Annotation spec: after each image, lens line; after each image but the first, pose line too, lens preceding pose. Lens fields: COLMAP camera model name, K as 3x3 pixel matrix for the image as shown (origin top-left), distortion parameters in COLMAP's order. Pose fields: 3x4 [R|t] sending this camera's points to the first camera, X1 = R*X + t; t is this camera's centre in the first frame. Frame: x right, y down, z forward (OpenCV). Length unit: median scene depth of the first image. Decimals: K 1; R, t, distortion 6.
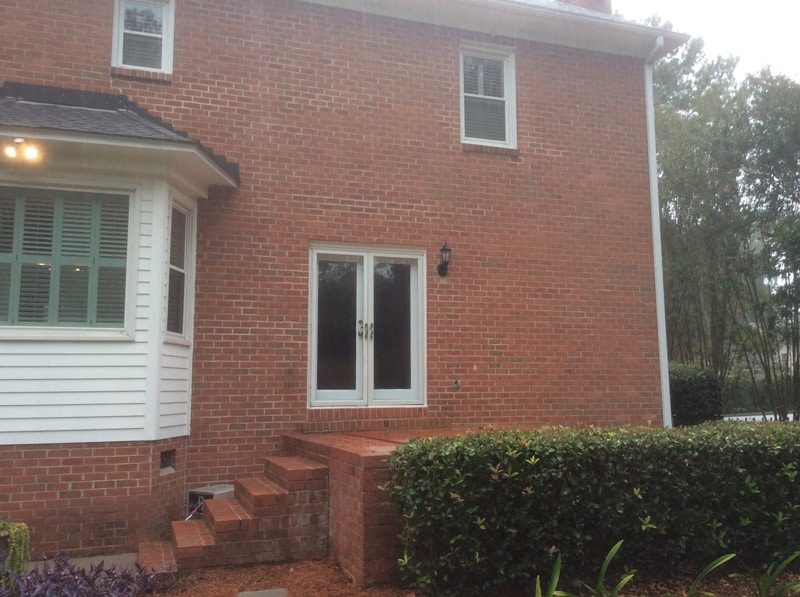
lens RADIAL K [[732.0, 0, 402.0], [0, 732.0, 300.7], [0, 0, 1]] dist [0.022155, 0.000000]
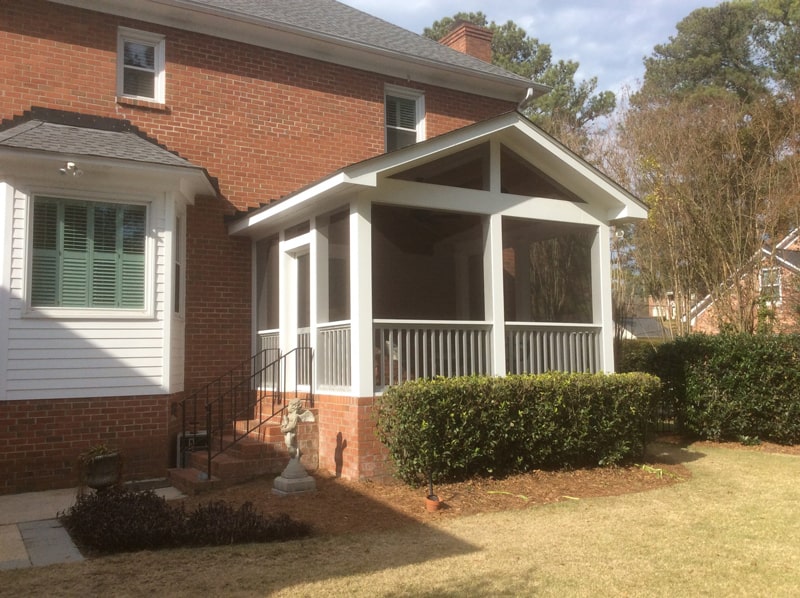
lens RADIAL K [[732.0, 0, 408.3], [0, 732.0, 299.0], [0, 0, 1]] dist [0.022155, 0.000000]
pose [[0.977102, 0.010652, 0.212505, -0.171429], [-0.019278, 0.999070, 0.038560, -0.033997], [-0.211897, -0.041773, 0.976399, -0.317226]]
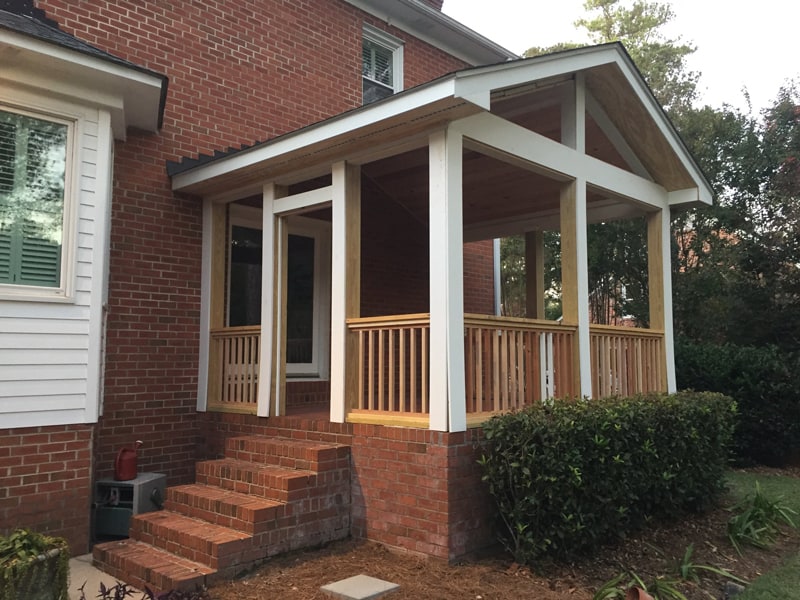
lens RADIAL K [[683.1, 0, 397.7], [0, 683.1, 300.8], [0, 0, 1]] dist [0.029785, -0.044875]
pose [[0.891847, 0.046819, 0.449907, -0.332794], [-0.062069, 0.997887, 0.019196, 0.012187], [-0.448058, -0.045045, 0.892869, 0.128281]]
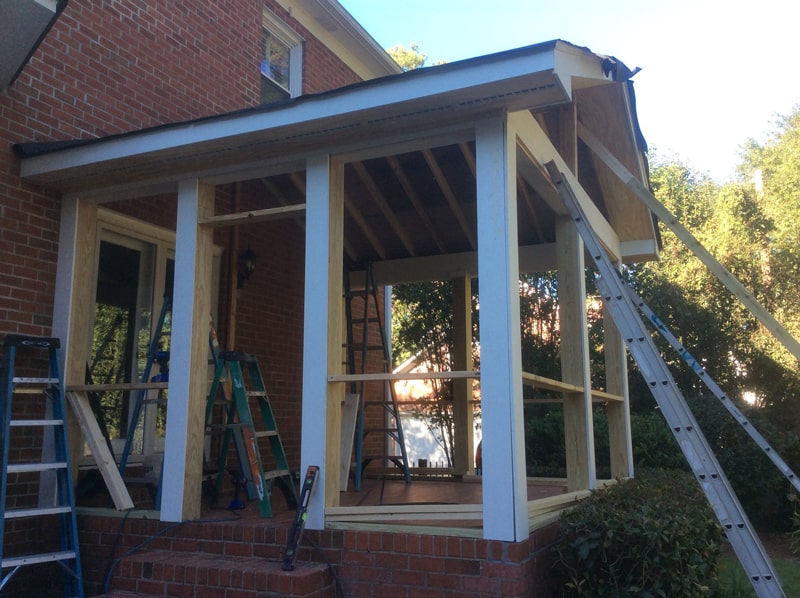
lens RADIAL K [[732.0, 0, 396.3], [0, 732.0, 295.4], [0, 0, 1]] dist [0.022155, 0.000000]
pose [[0.703897, 0.131570, 0.698011, -0.399497], [-0.092847, 0.991307, -0.093224, 0.033965], [-0.704208, 0.000812, 0.709993, 0.362795]]
